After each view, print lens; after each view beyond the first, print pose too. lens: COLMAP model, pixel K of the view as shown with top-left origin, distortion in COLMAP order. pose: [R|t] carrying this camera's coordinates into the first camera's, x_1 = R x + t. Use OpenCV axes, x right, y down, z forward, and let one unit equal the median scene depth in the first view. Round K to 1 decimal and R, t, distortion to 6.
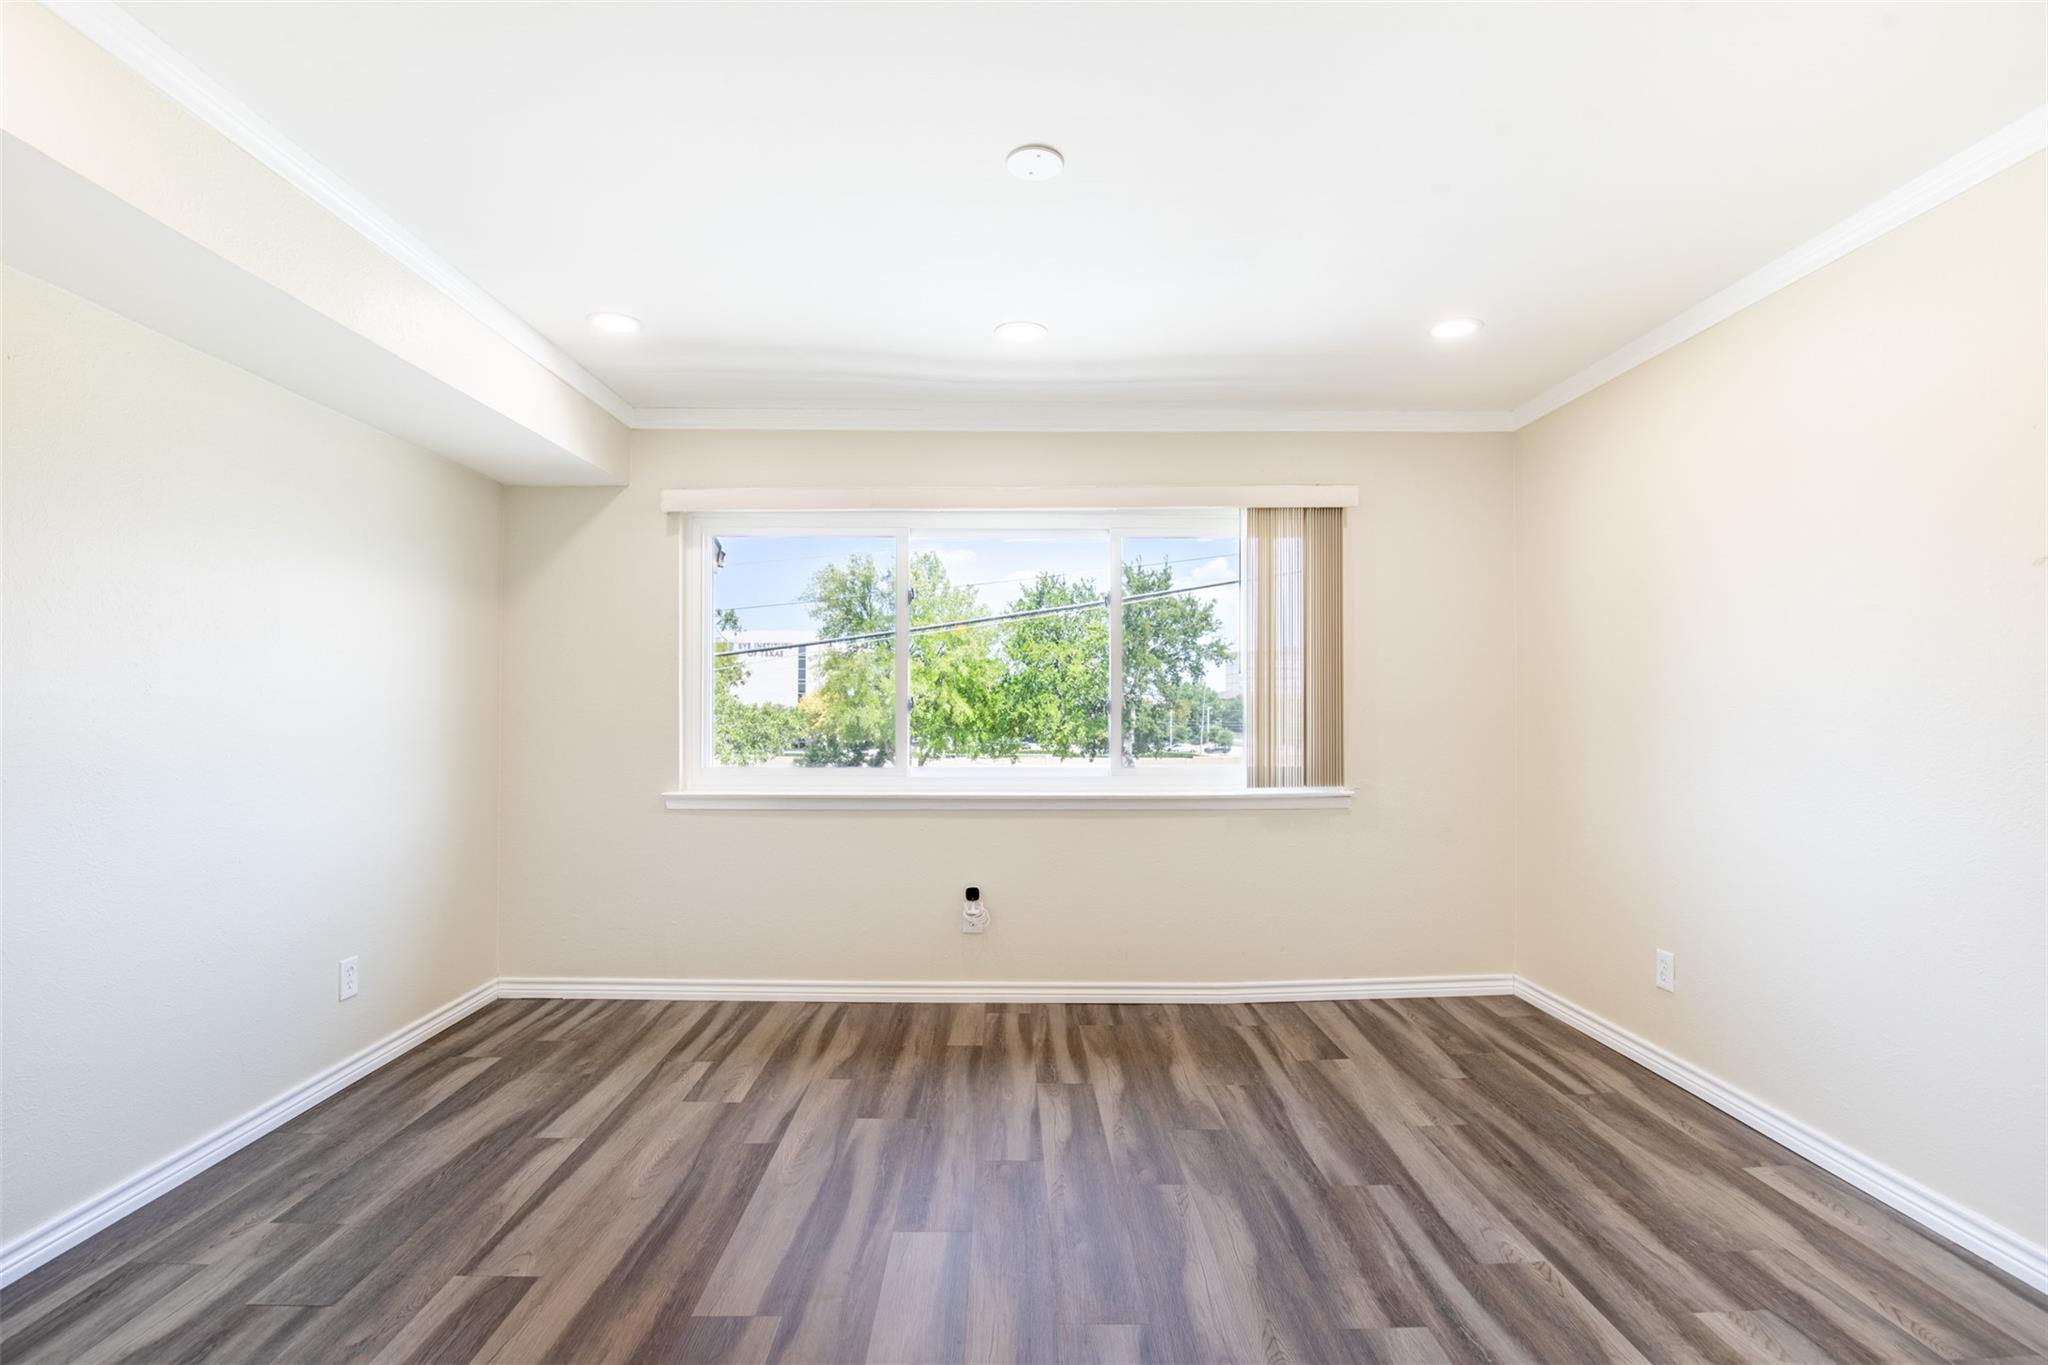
lens RADIAL K [[938.5, 0, 1027.6], [0, 938.5, 691.7], [0, 0, 1]] dist [-0.029839, 0.004768]
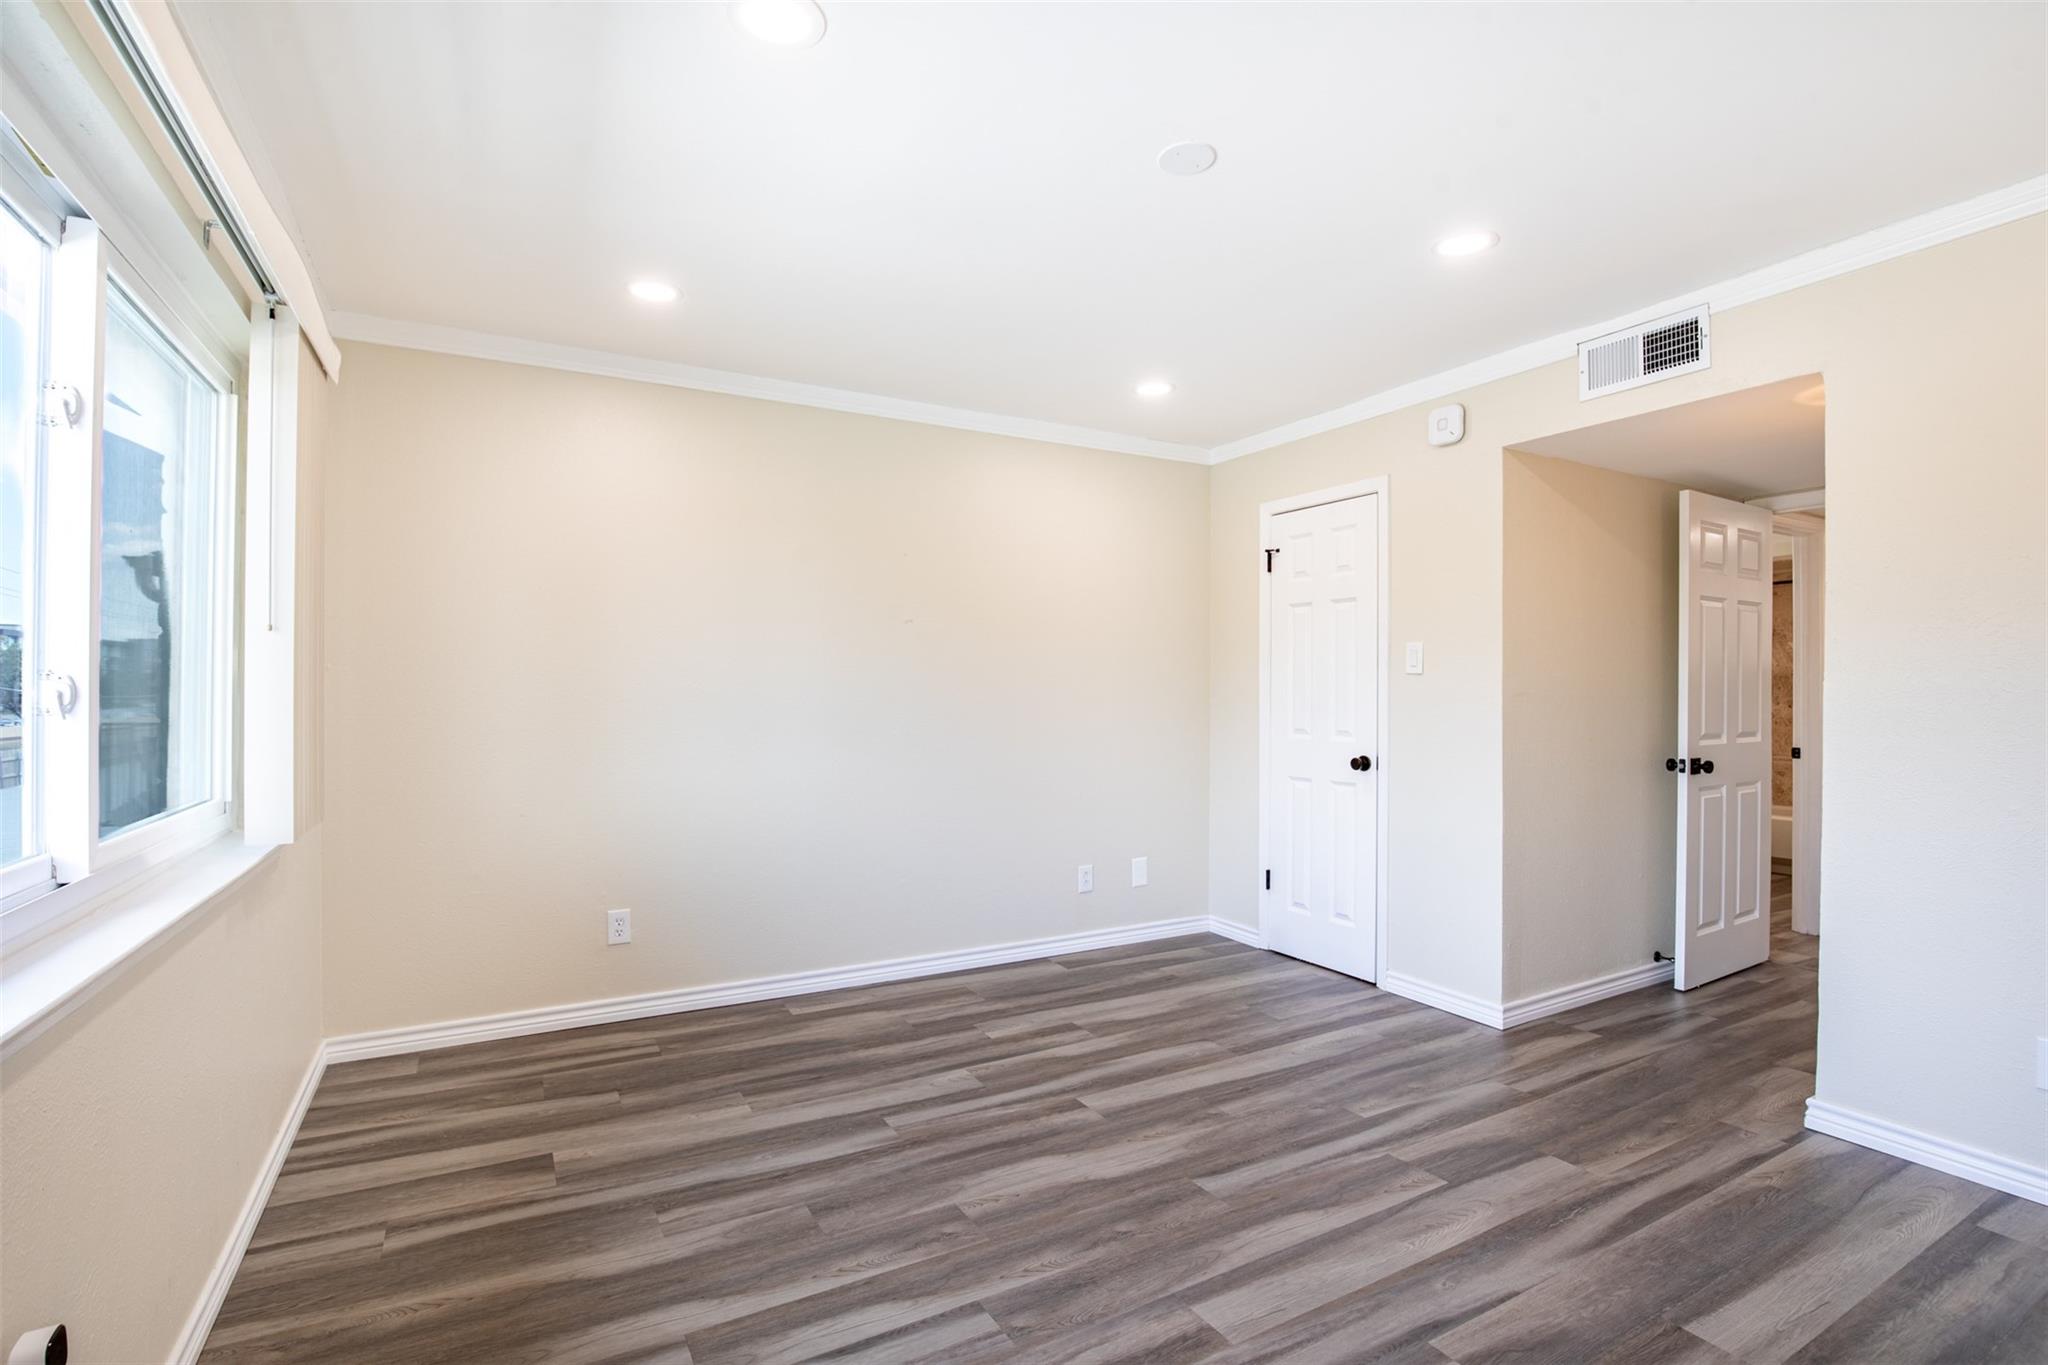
lens RADIAL K [[938.5, 0, 1013.5], [0, 938.5, 696.8], [0, 0, 1]] dist [-0.029839, 0.004768]
pose [[-0.457963, -0.003737, 0.888963, -0.645518], [-0.018510, 0.999814, -0.005333, 0.019279], [-0.888779, -0.018897, -0.457947, 1.297290]]
